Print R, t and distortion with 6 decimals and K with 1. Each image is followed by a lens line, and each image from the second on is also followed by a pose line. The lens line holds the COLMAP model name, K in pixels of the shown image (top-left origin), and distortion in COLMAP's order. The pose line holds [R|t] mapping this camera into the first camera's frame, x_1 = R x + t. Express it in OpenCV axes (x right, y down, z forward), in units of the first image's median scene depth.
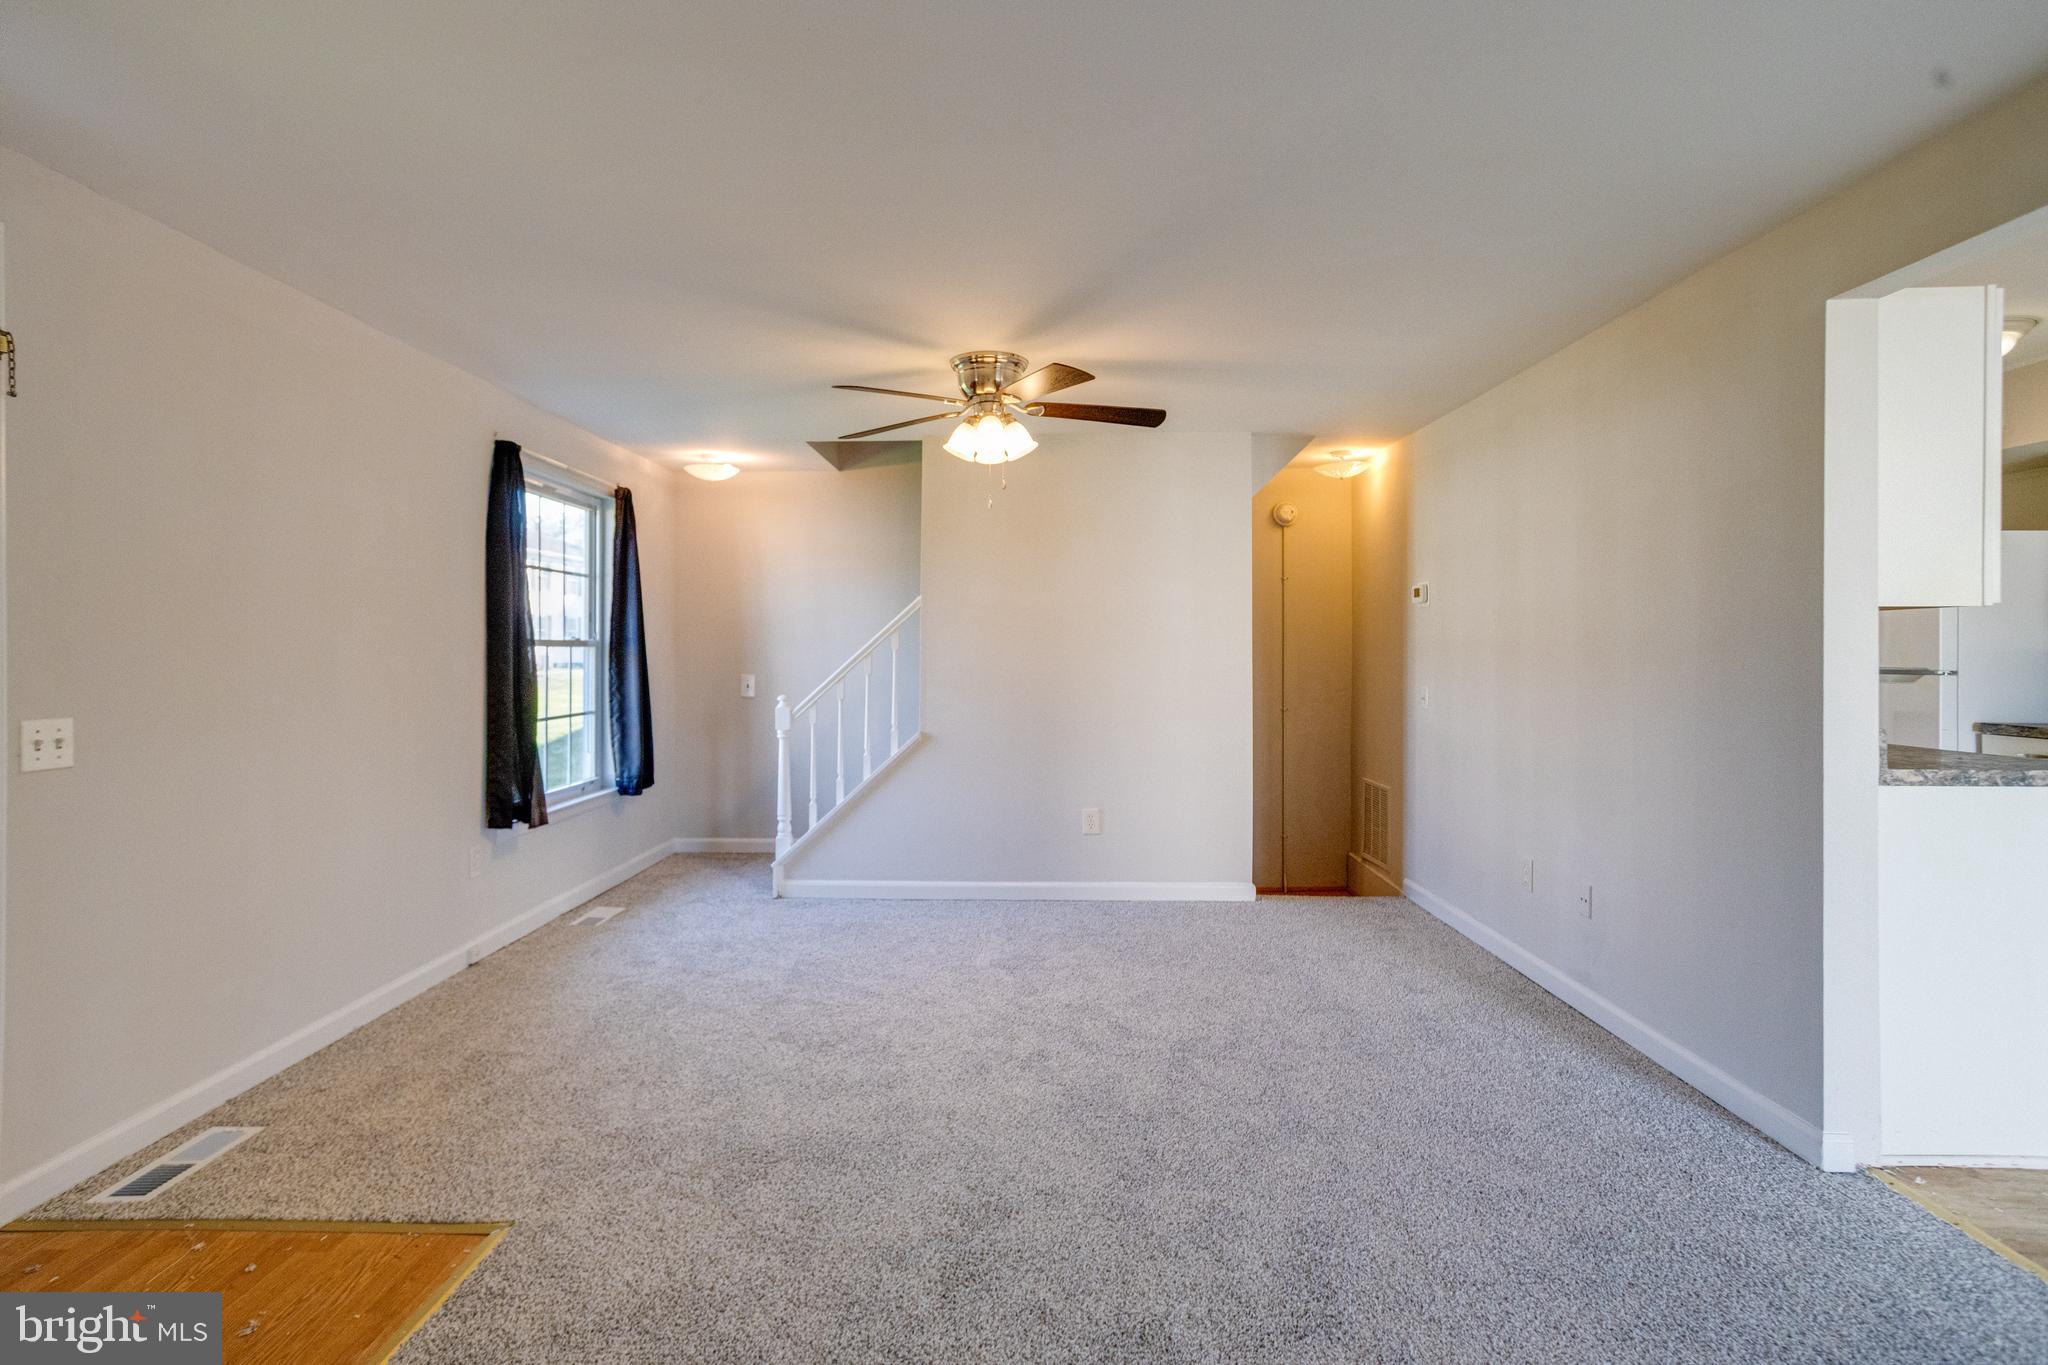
lens RADIAL K [[997.8, 0, 1008.1], [0, 997.8, 654.4], [0, 0, 1]] dist [-0.014862, 0.021061]
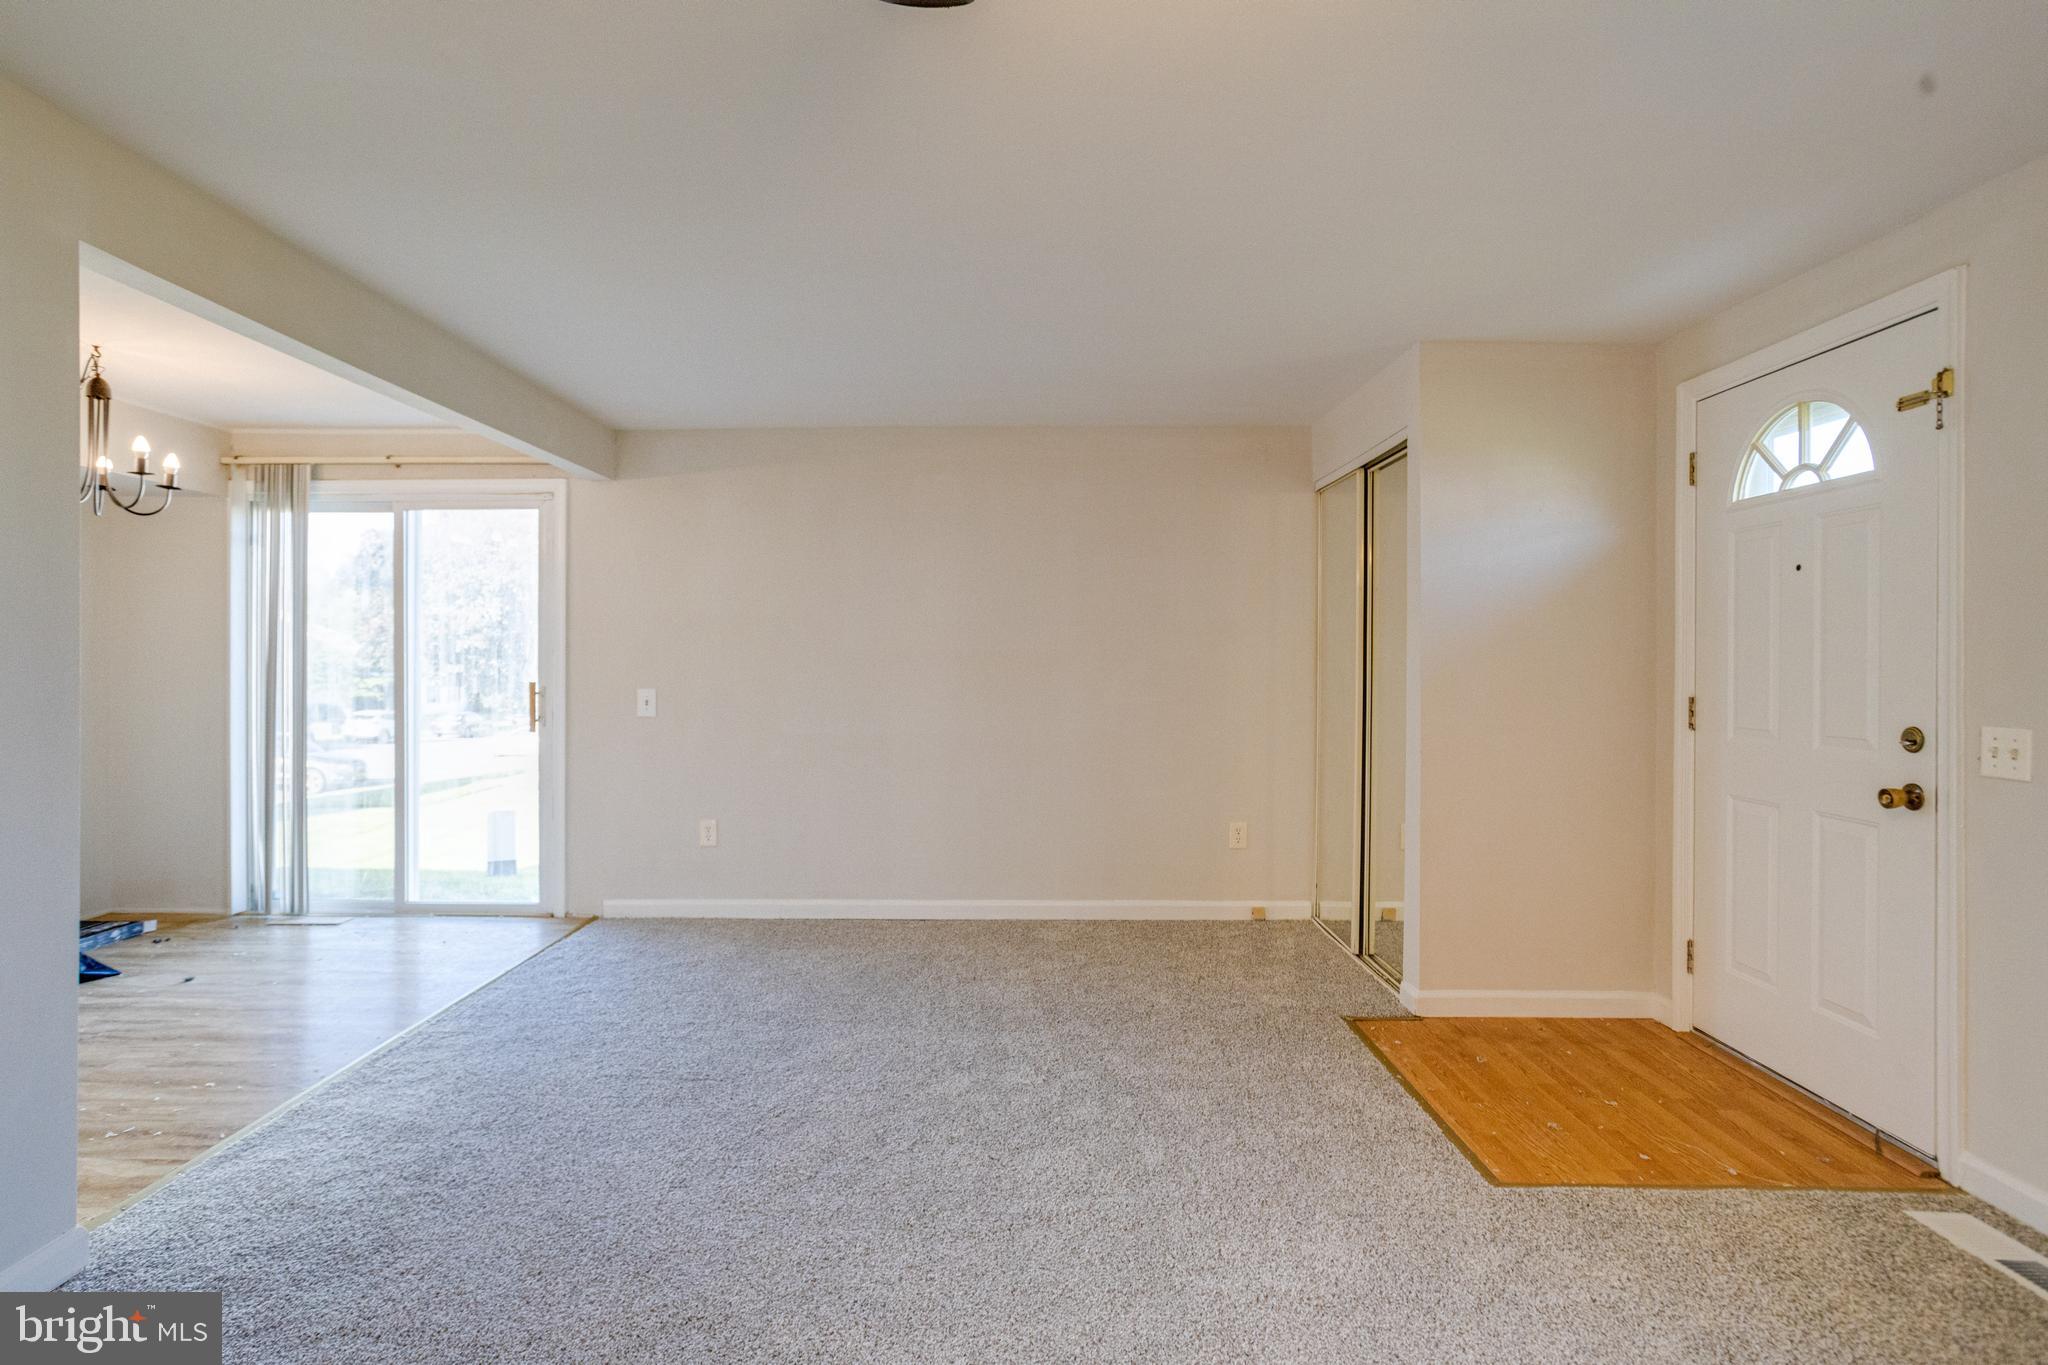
lens RADIAL K [[1099.2, 0, 1011.6], [0, 1099.2, 675.3], [0, 0, 1]] dist [-0.035667, 0.030173]
pose [[-0.999516, -0.002073, -0.031048, 0.038403], [-0.002625, 0.999839, 0.017752, -0.002680], [0.031006, 0.017824, -0.999360, 1.245220]]
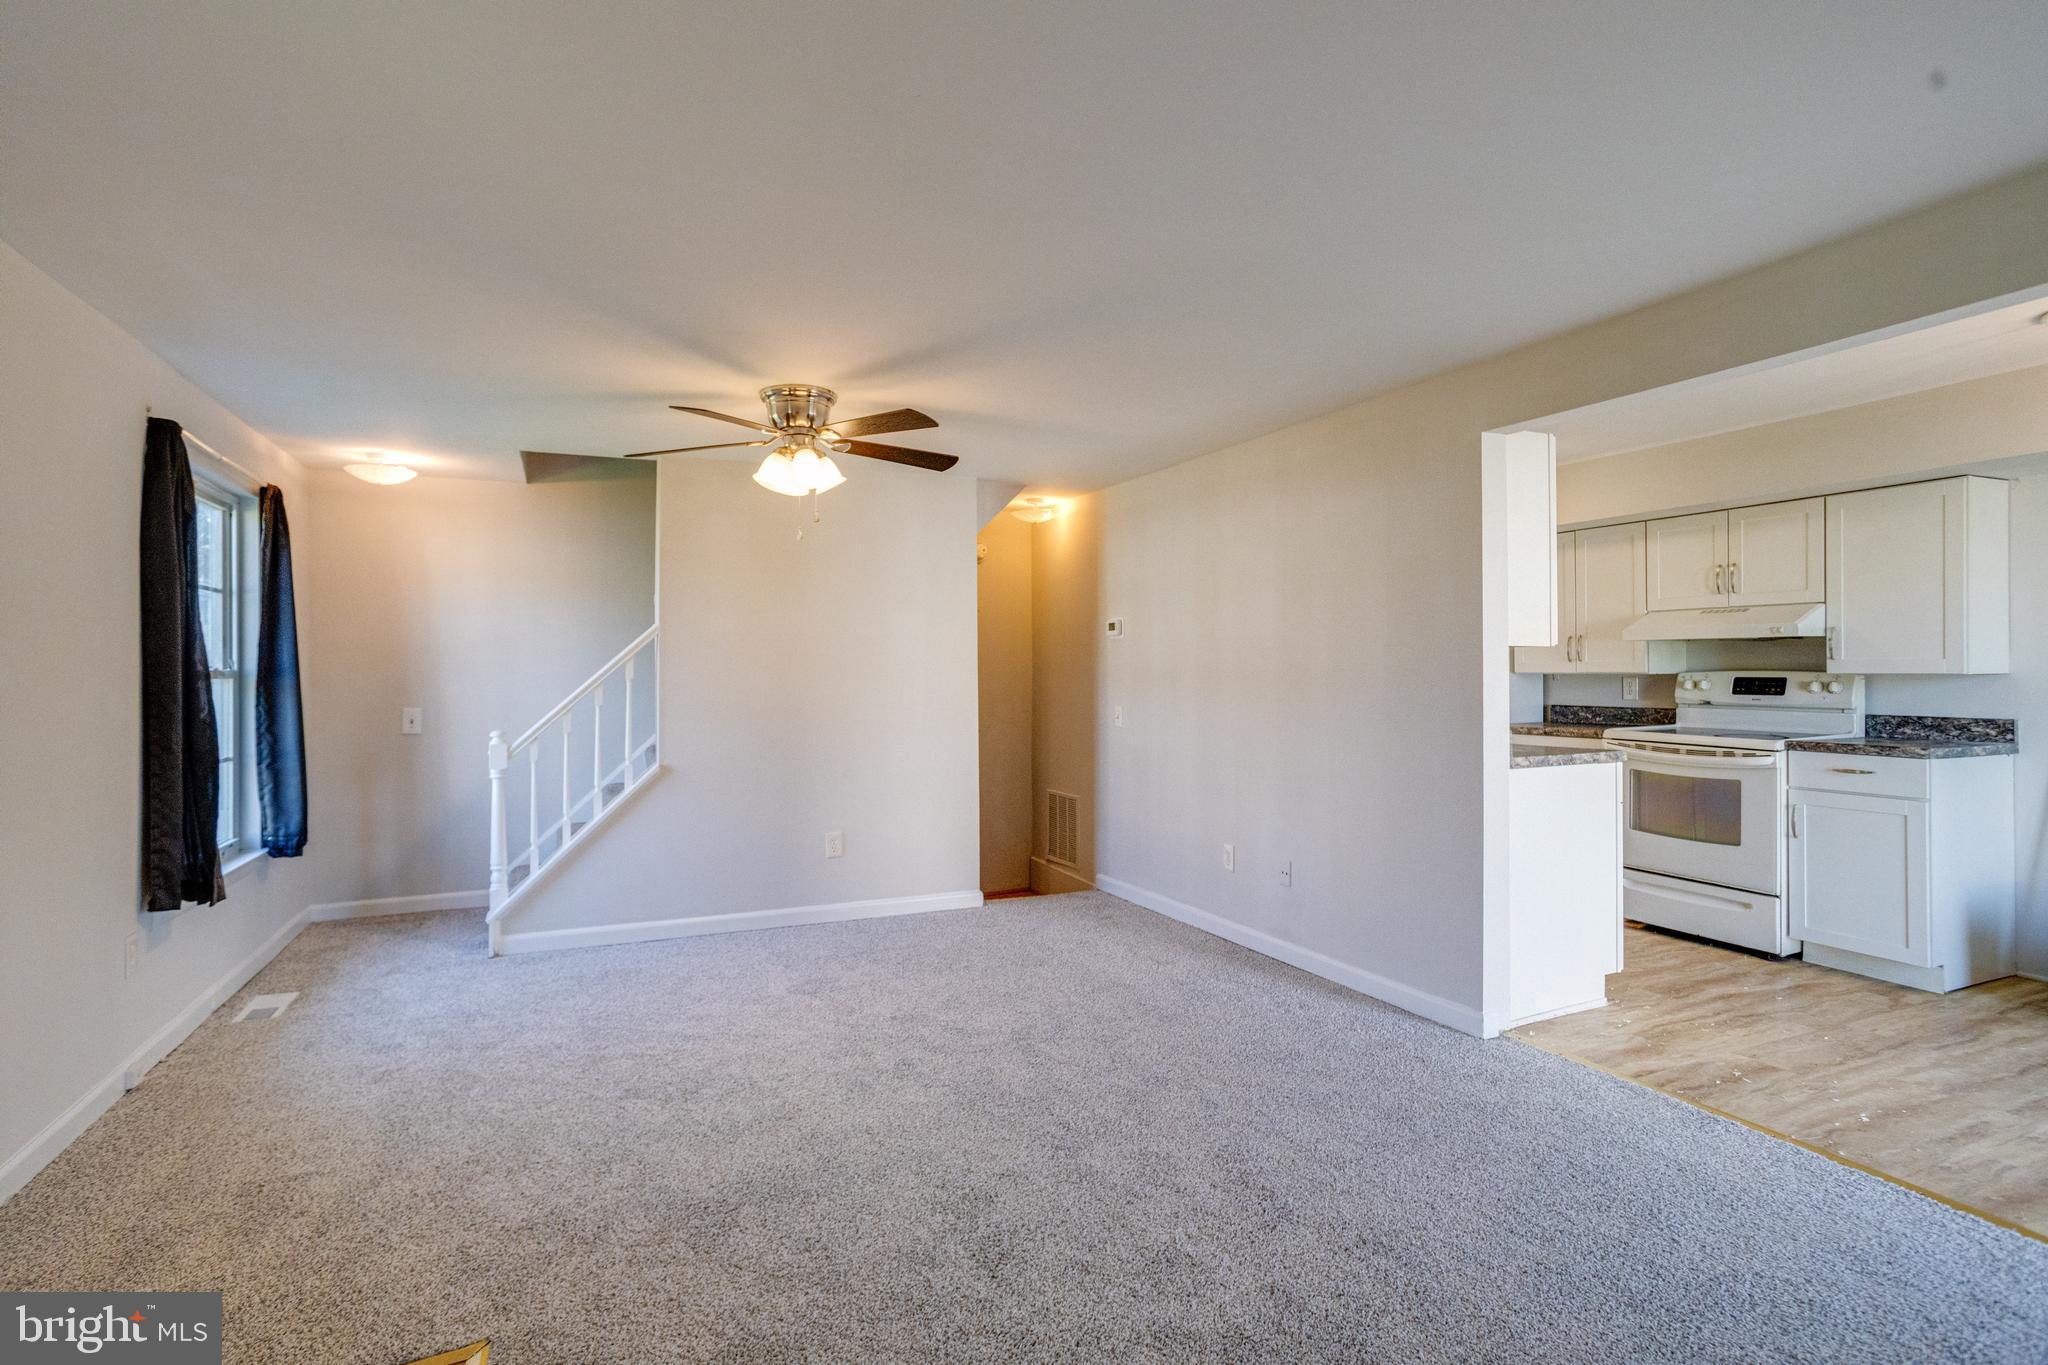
lens RADIAL K [[987.5, 0, 1000.0], [0, 987.5, 672.7], [0, 0, 1]] dist [-0.012869, 0.014902]
pose [[0.905237, -0.005086, 0.424876, -0.263826], [0.007864, 0.999958, -0.004784, -0.004869], [-0.424834, 0.007672, 0.905239, 0.009992]]
